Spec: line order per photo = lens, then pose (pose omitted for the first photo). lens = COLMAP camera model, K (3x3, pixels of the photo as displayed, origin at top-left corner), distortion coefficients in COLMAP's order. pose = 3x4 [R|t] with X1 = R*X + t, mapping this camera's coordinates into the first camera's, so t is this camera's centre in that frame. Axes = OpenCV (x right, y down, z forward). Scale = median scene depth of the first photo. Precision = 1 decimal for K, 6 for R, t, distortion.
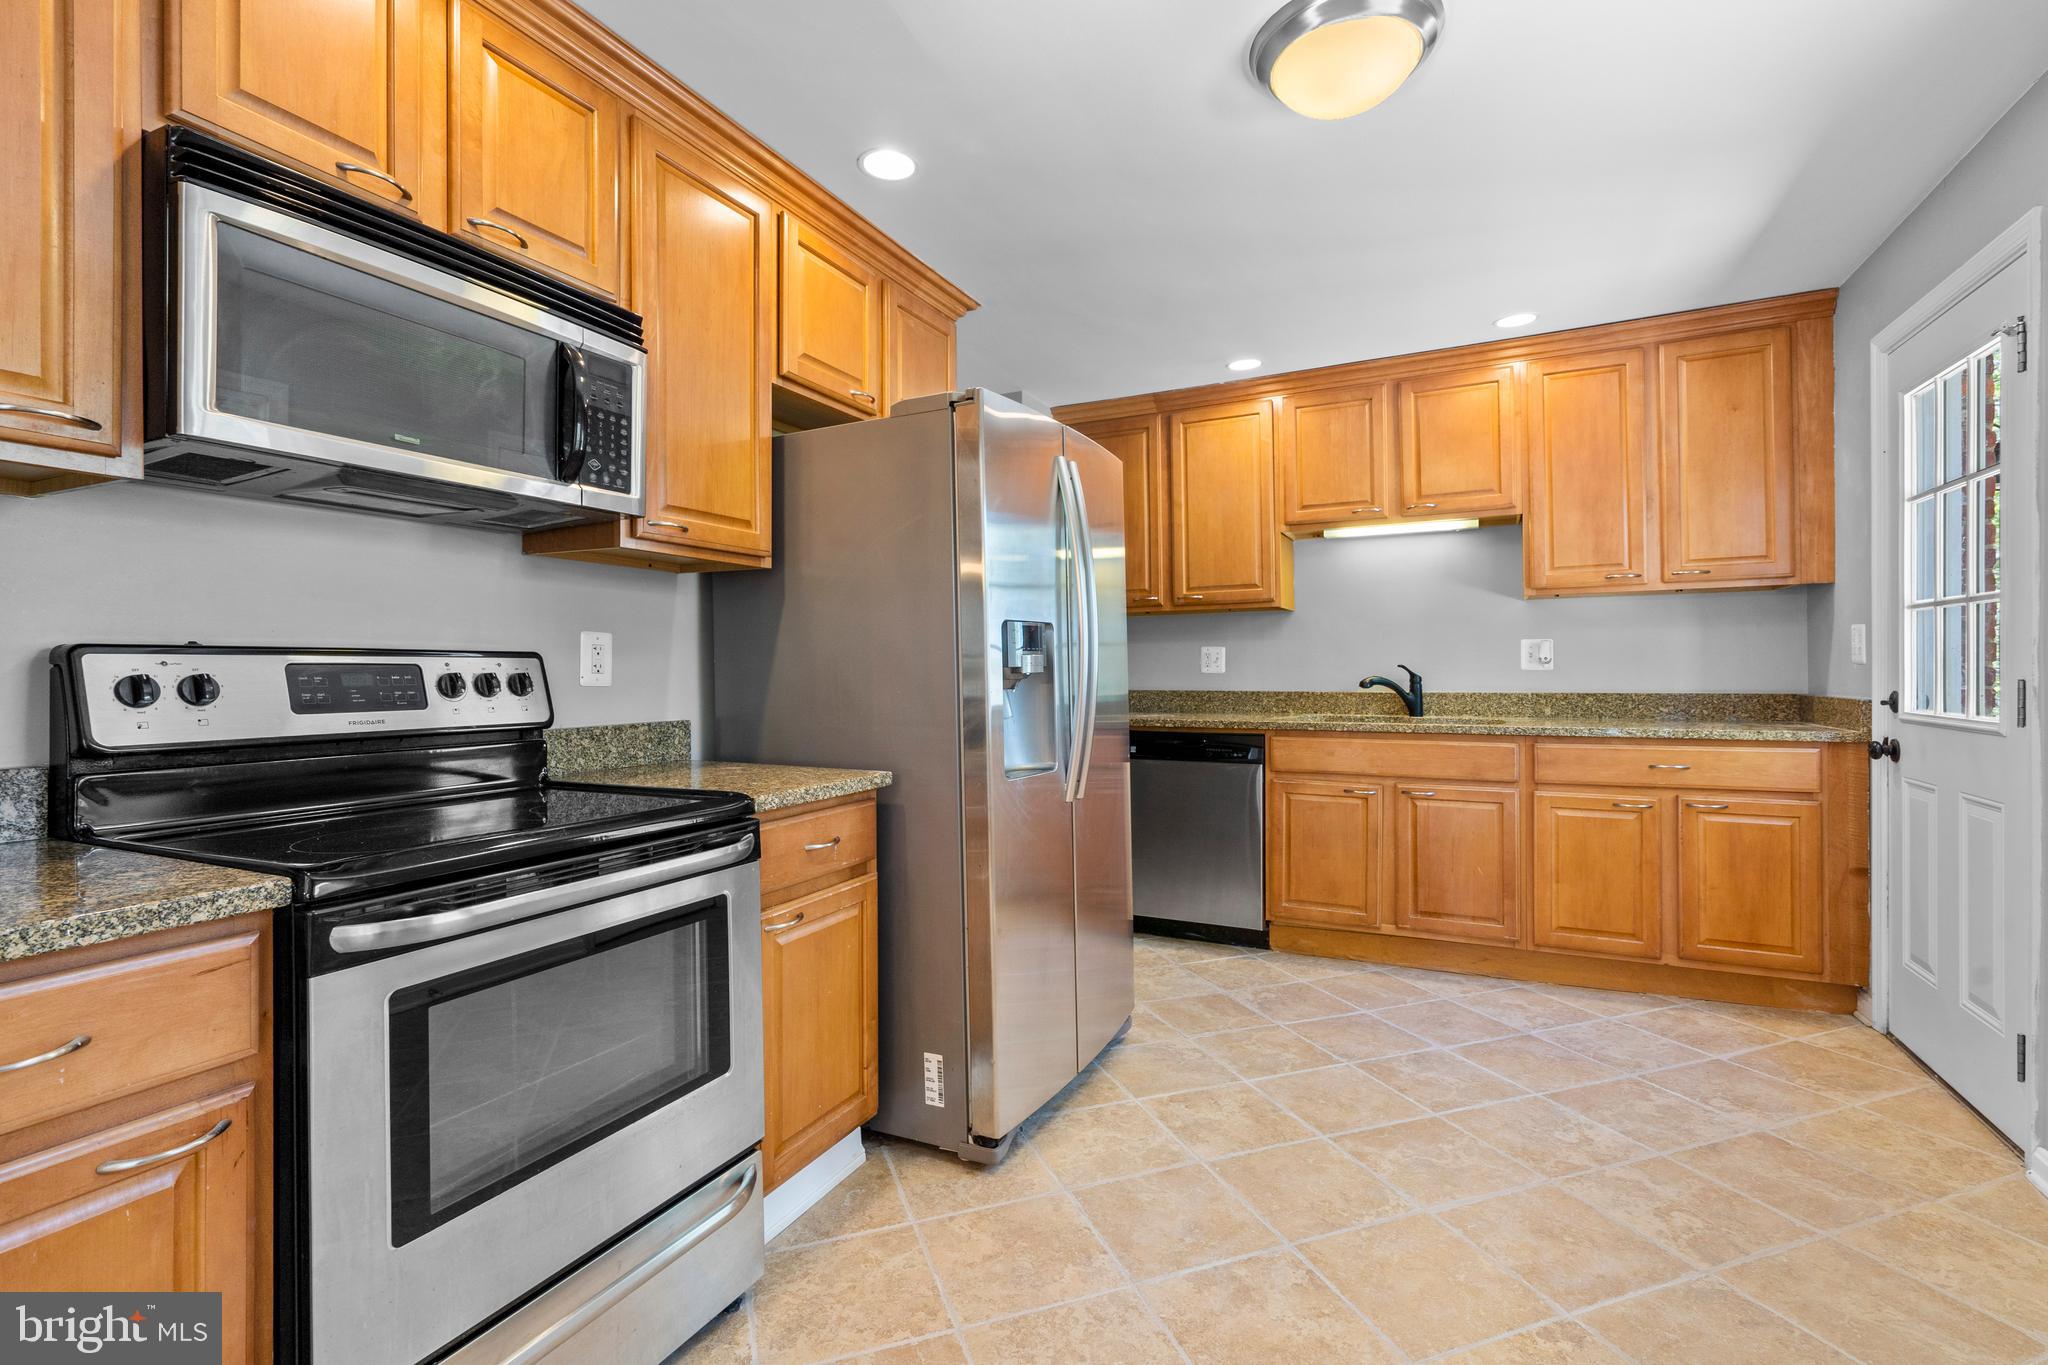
lens RADIAL K [[943.6, 0, 1015.7], [0, 943.6, 669.7], [0, 0, 1]] dist [-0.003193, 0.000346]
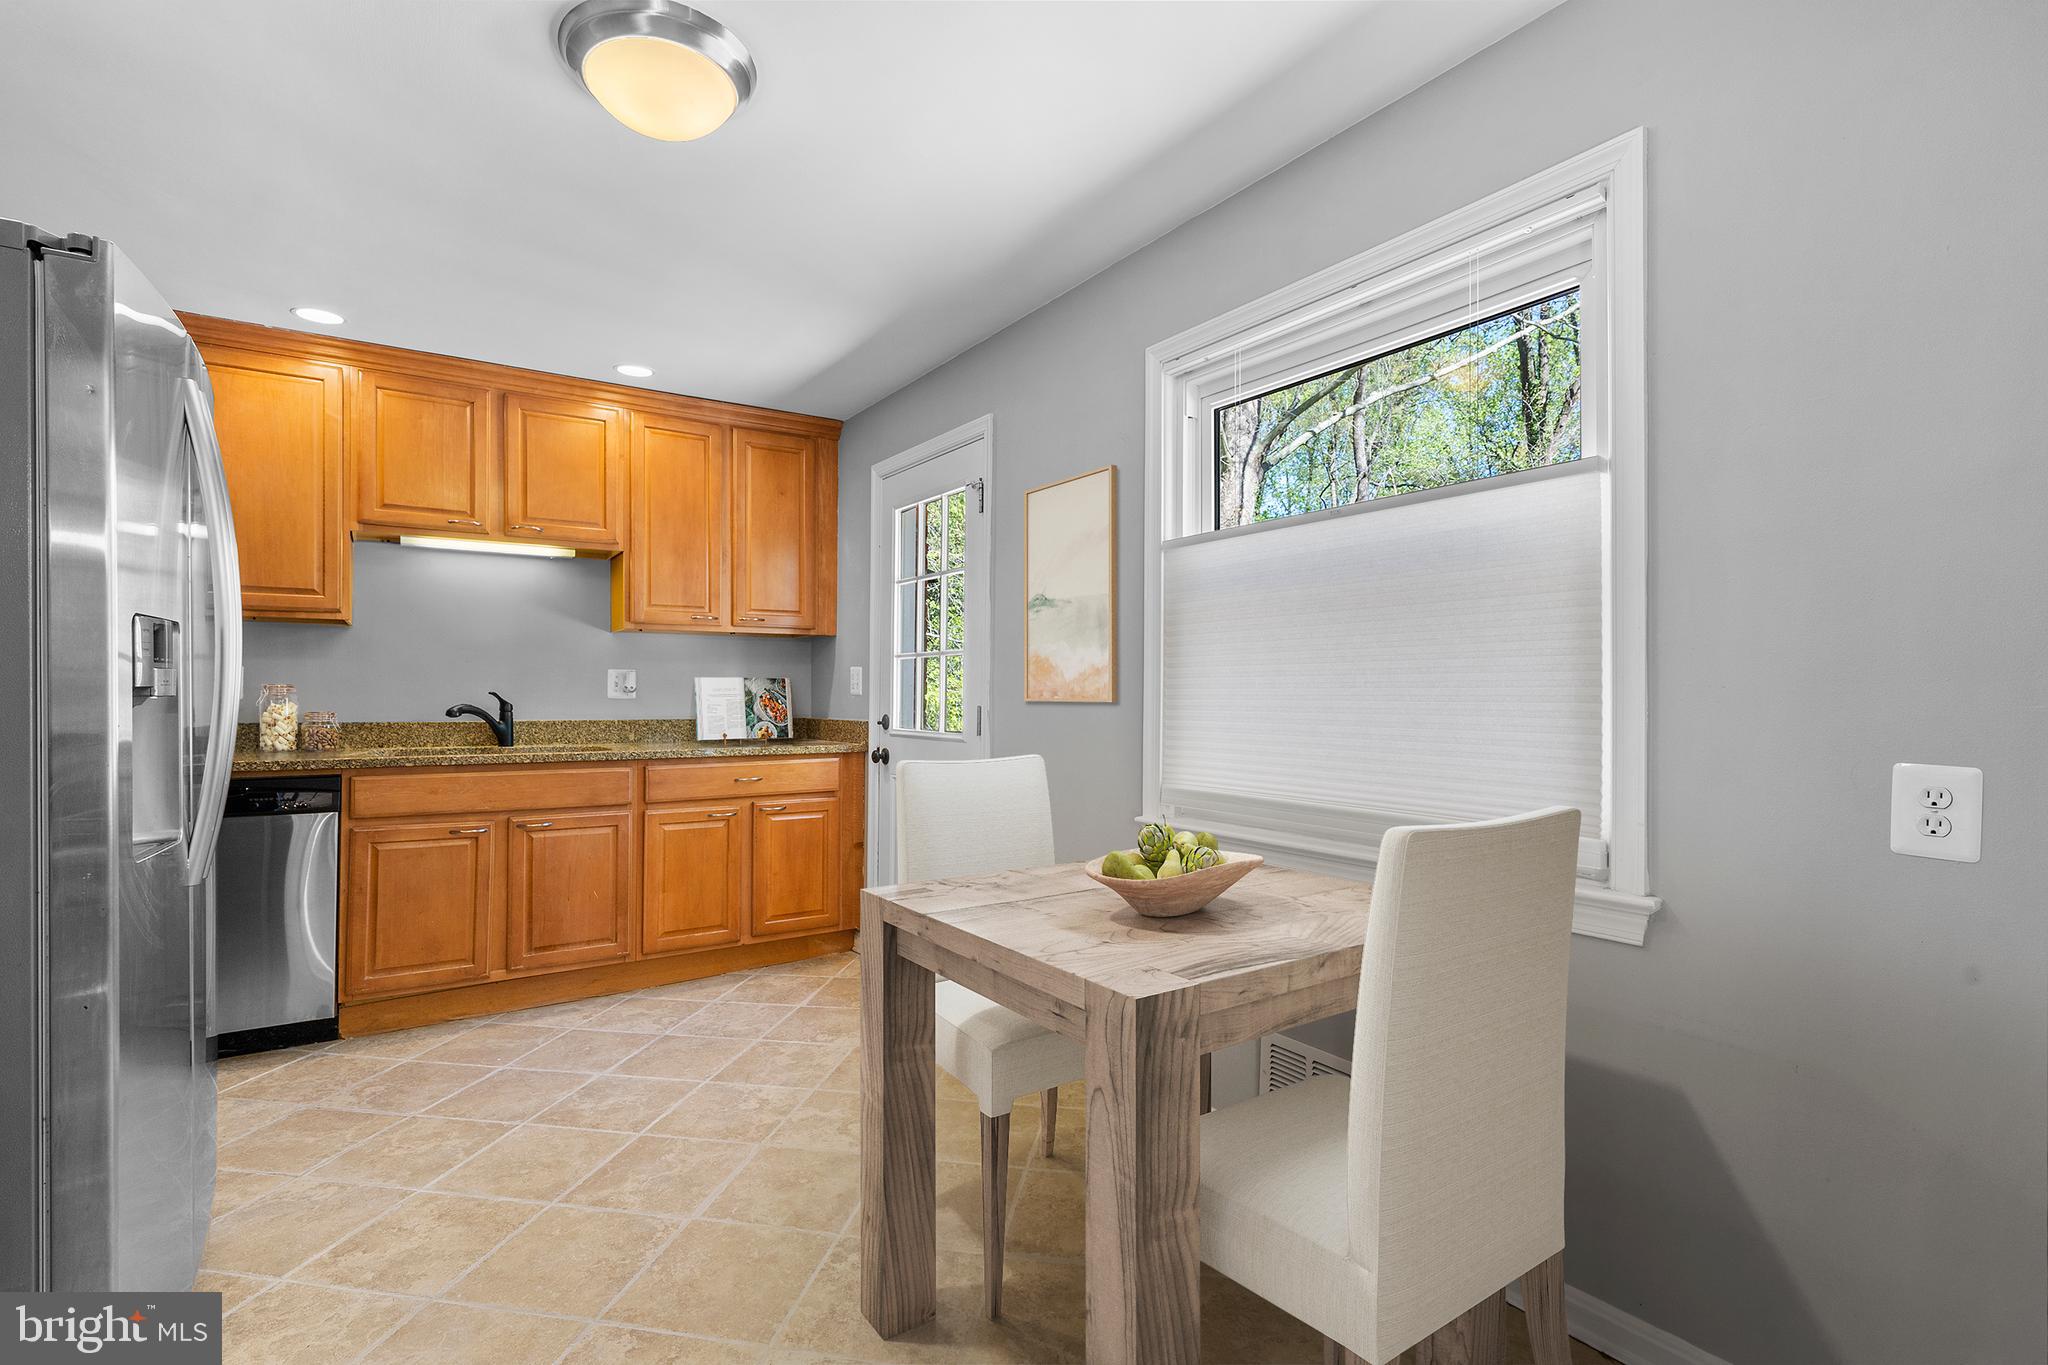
lens RADIAL K [[934.7, 0, 1012.5], [0, 934.7, 685.9], [0, 0, 1]] dist [-0.001408, 0.000495]
pose [[0.492556, 0.019212, 0.870069, -0.170367], [-0.006644, 0.999810, -0.018315, 0.002827], [-0.870256, 0.003240, 0.492590, 0.105987]]
